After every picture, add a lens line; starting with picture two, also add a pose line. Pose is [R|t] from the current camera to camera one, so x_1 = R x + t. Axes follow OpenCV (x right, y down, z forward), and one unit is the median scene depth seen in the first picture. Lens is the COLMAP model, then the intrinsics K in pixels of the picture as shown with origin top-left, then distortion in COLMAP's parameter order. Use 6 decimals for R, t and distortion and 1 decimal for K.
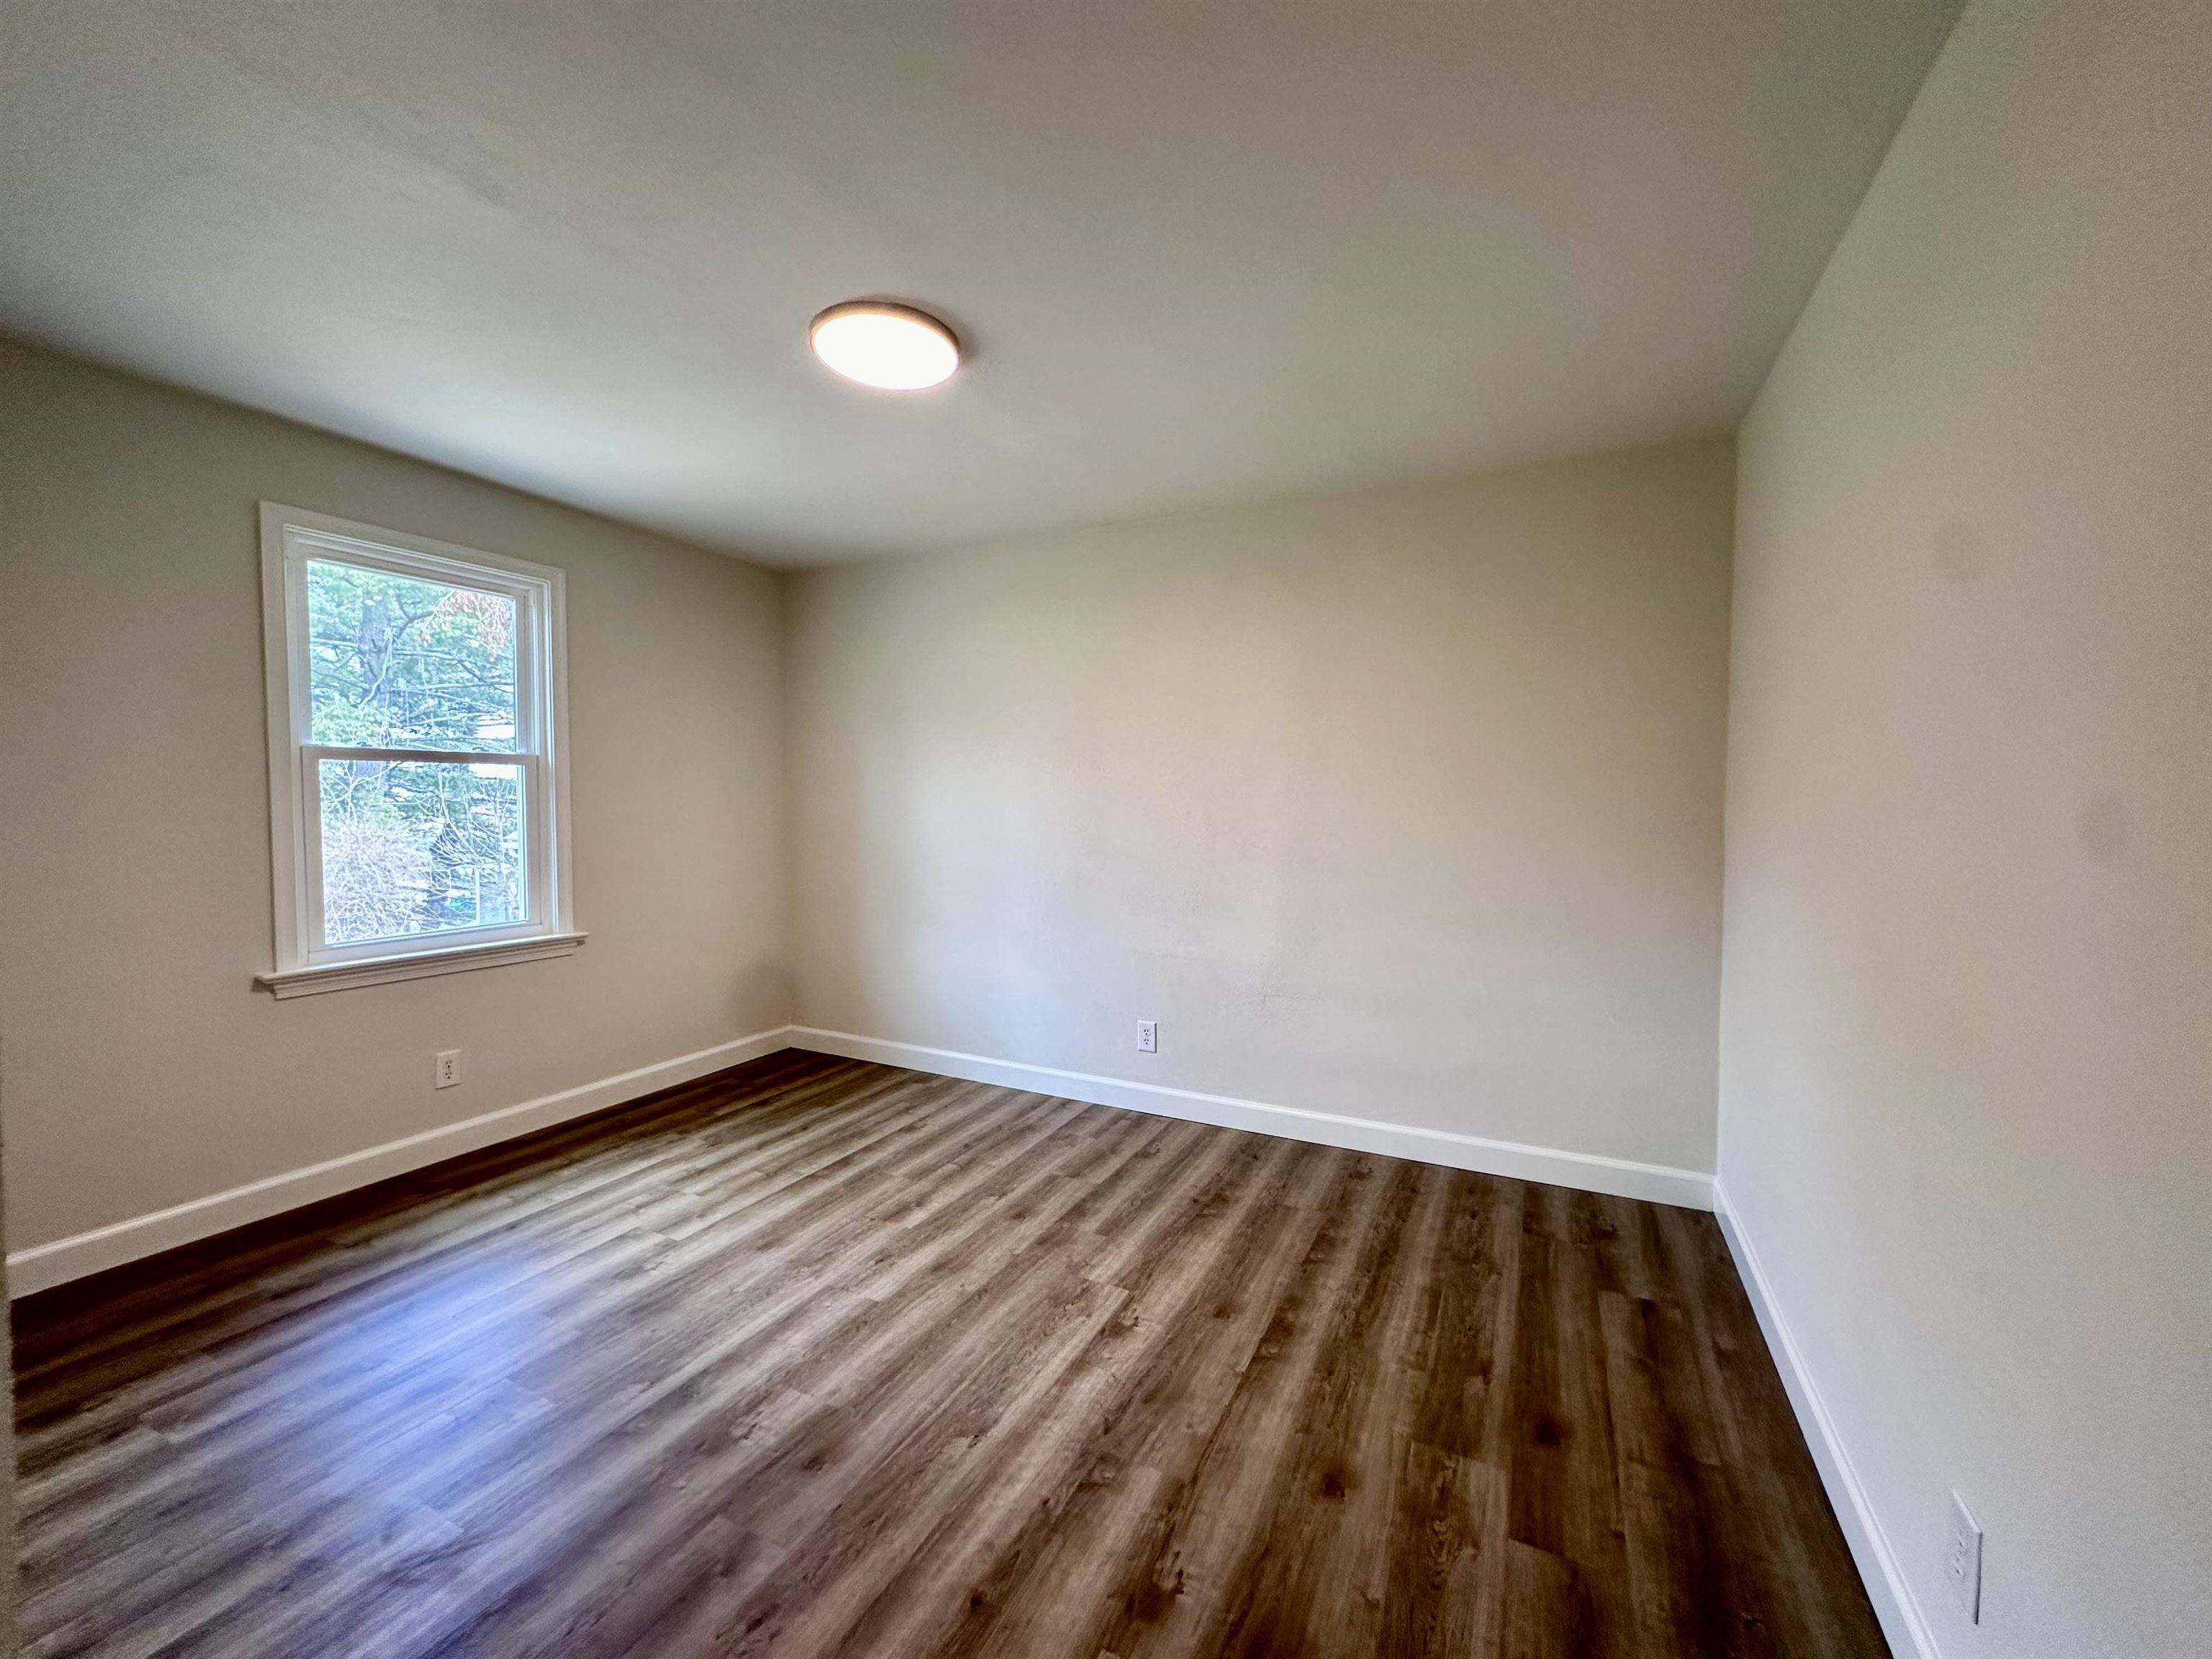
lens RADIAL K [[880.3, 0, 1106.0], [0, 880.3, 829.5], [0, 0, 1]] dist [-0.002767, 0.000706]
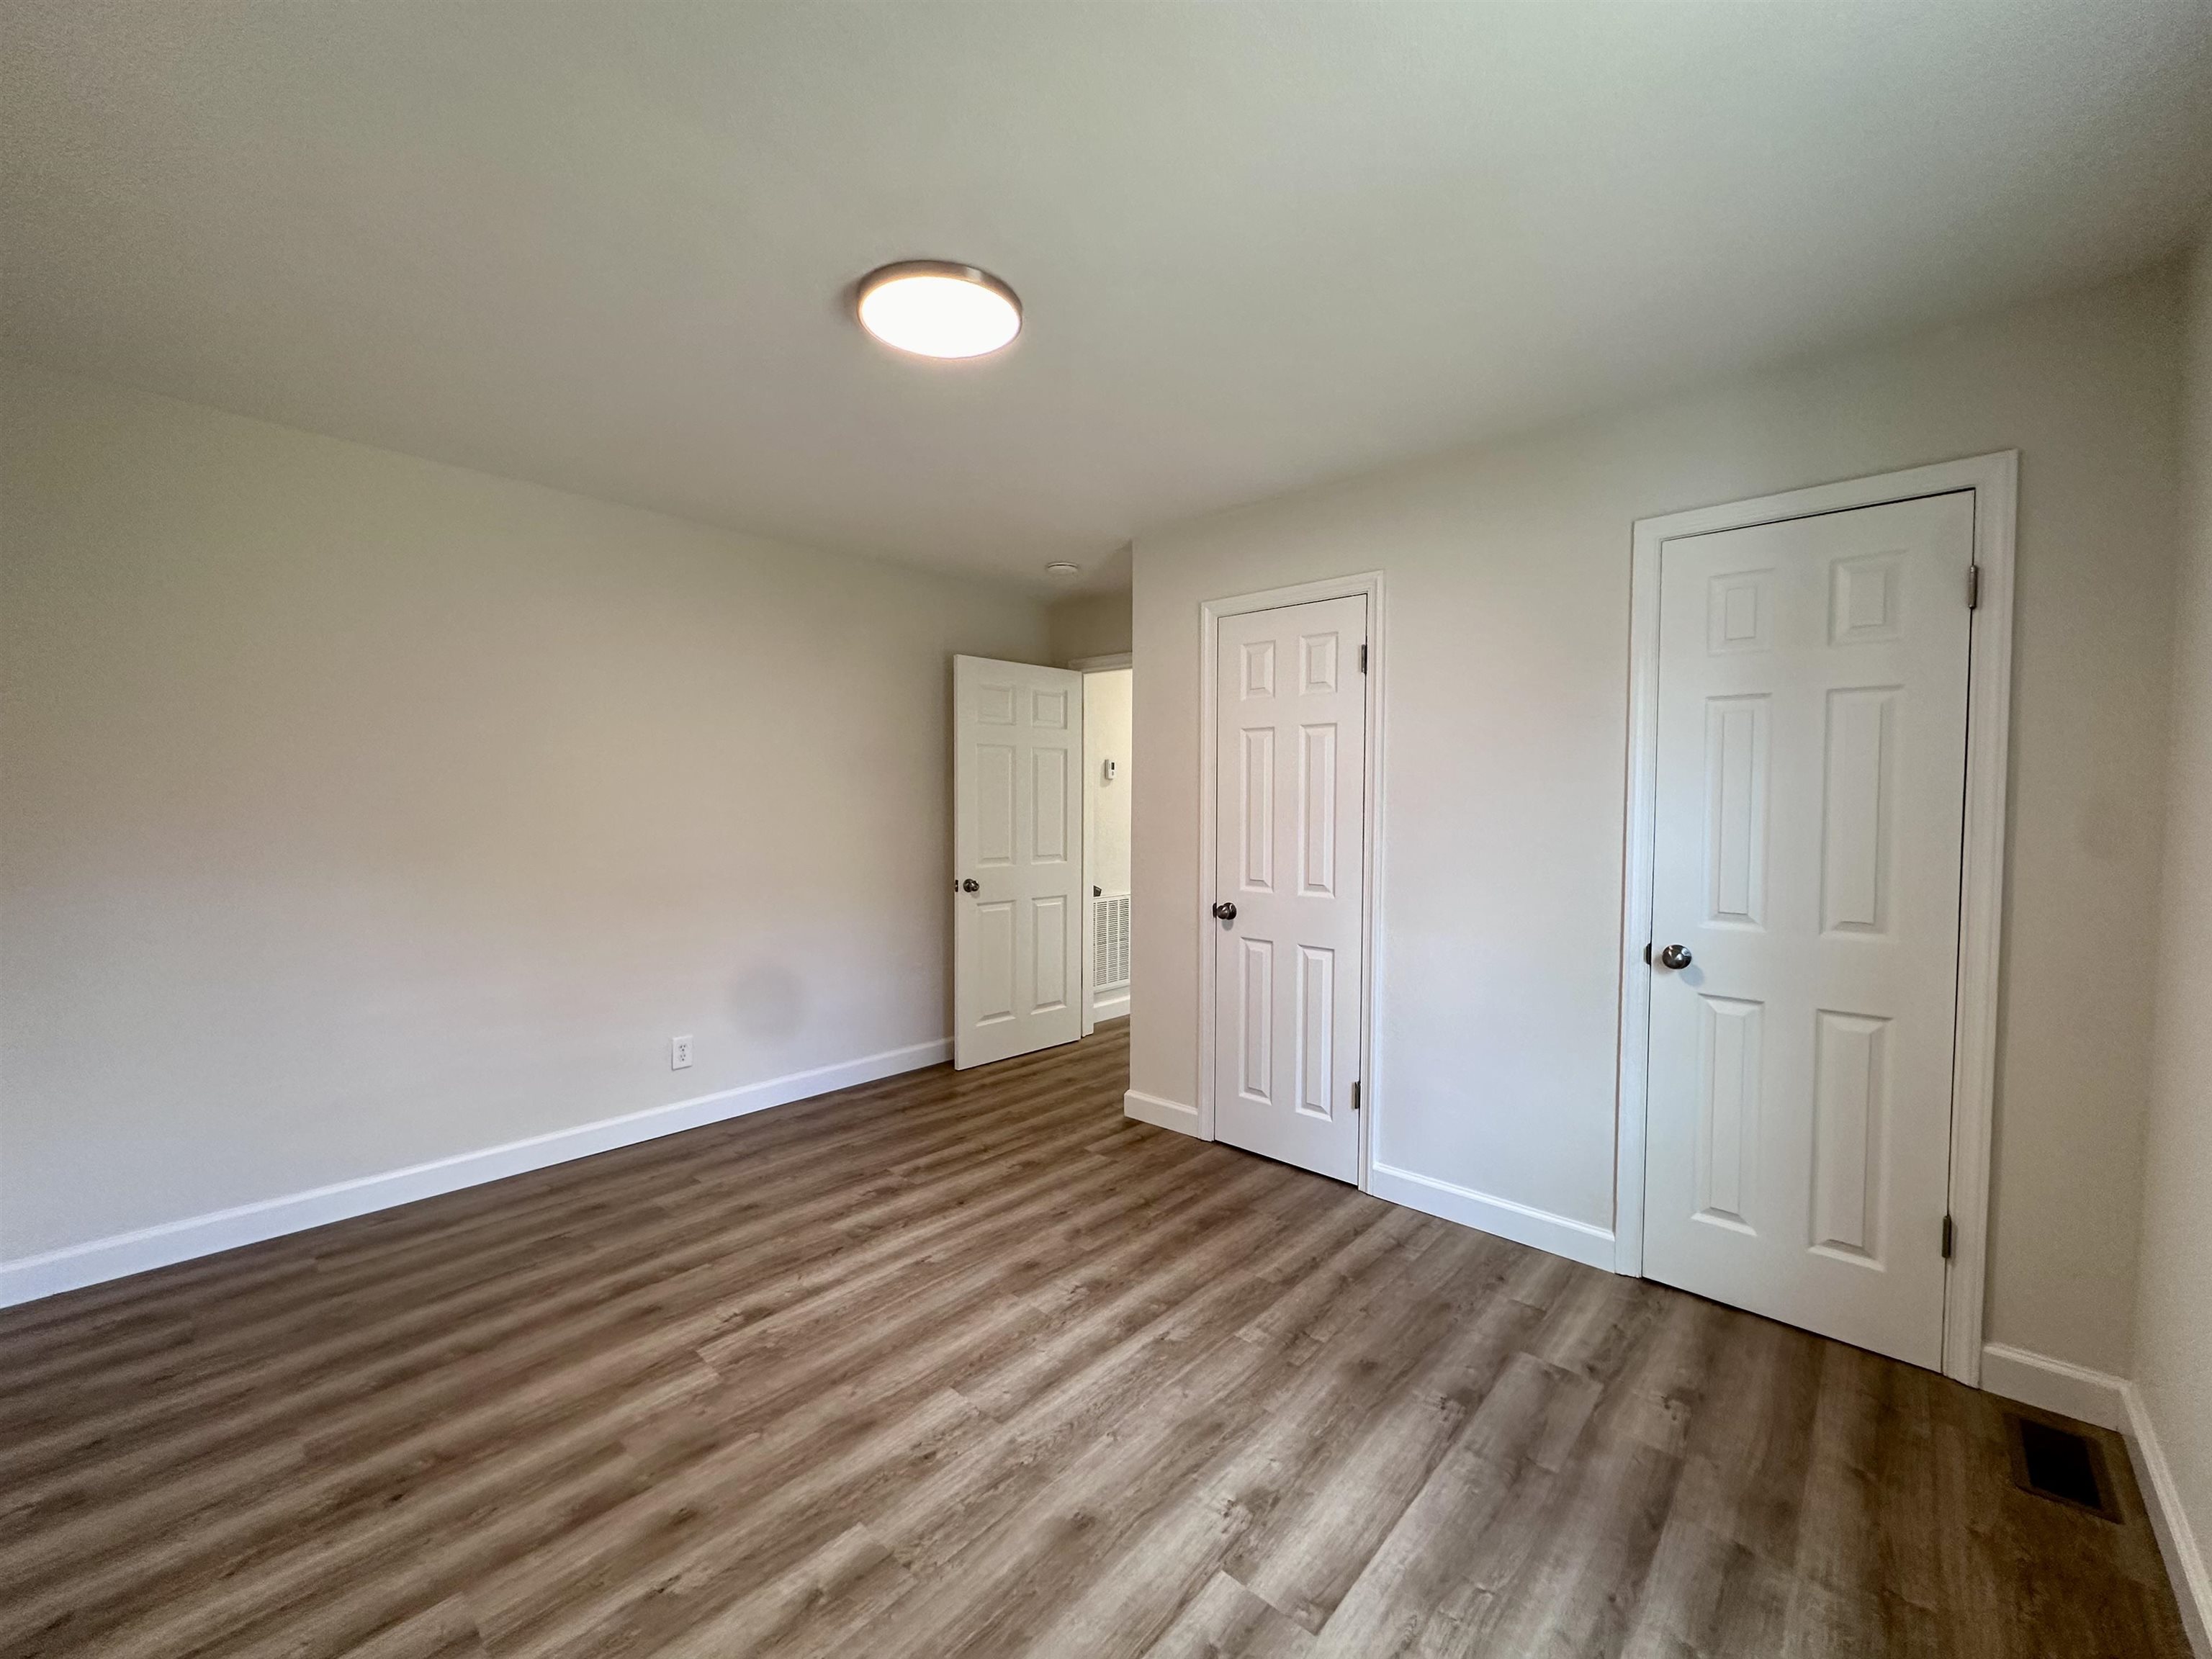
lens RADIAL K [[880.3, 0, 1106.0], [0, 880.3, 829.5], [0, 0, 1]] dist [-0.002767, 0.000706]
pose [[-0.961613, -0.021317, 0.273581, -0.664559], [-0.002261, 0.997560, 0.069779, -0.086495], [-0.274401, 0.066482, -0.959314, 1.843524]]
